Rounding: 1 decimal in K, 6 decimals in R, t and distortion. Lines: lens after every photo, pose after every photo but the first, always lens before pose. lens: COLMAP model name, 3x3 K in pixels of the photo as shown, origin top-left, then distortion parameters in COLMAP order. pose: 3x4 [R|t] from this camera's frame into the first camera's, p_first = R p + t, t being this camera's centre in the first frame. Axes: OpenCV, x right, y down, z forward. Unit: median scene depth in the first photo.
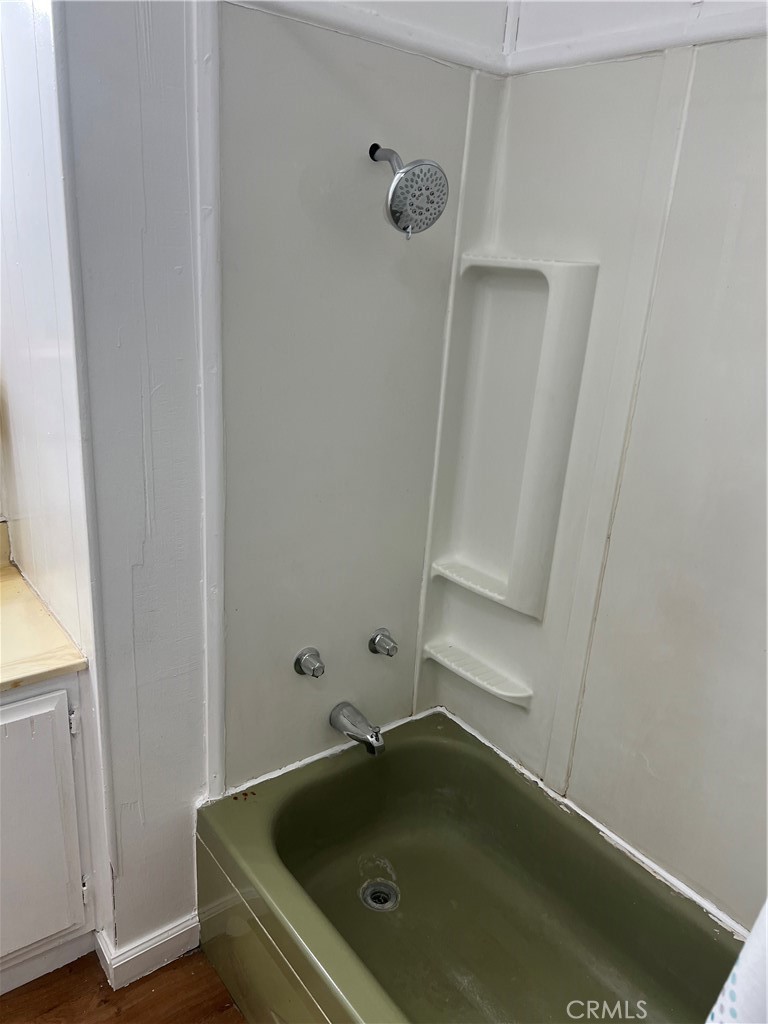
lens RADIAL K [[785.3, 0, 384.0], [0, 785.3, 512.0], [0, 0, 1]] dist [0.022586, 0.000324]
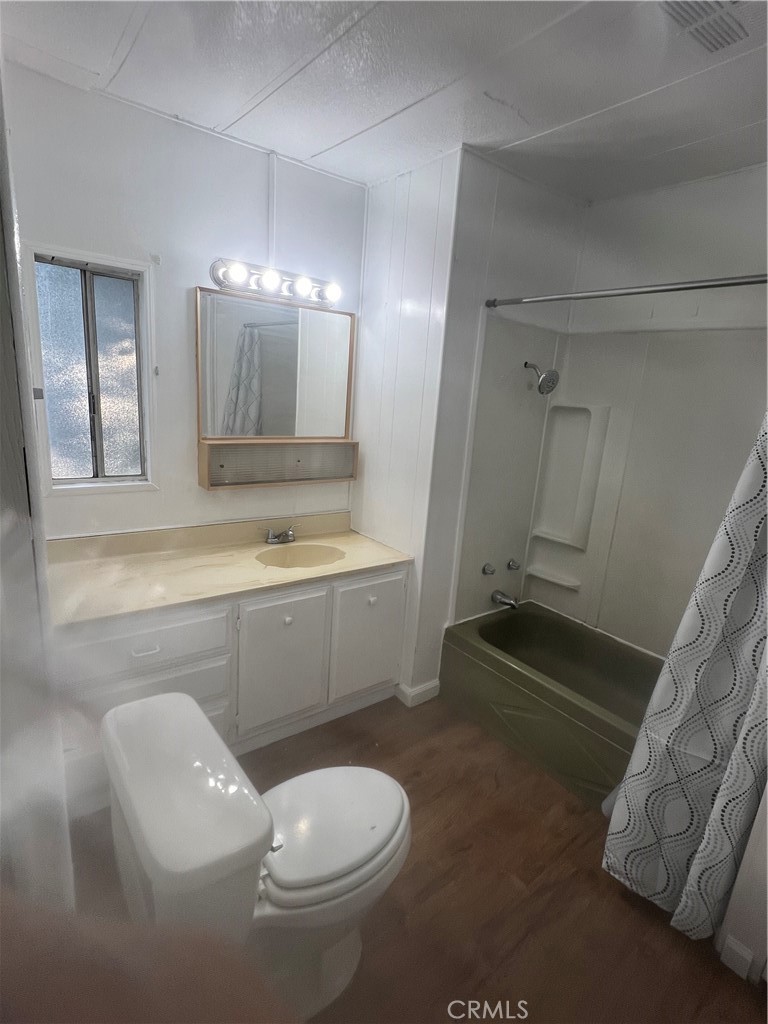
lens RADIAL K [[524.2, 0, 384.0], [0, 524.2, 512.0], [0, 0, 1]] dist [0.013358, -0.000673]
pose [[0.999890, 0.004275, 0.014200, -0.436133], [-0.002783, 0.994629, -0.103470, 0.186951], [-0.014566, 0.103420, 0.994531, -0.593181]]
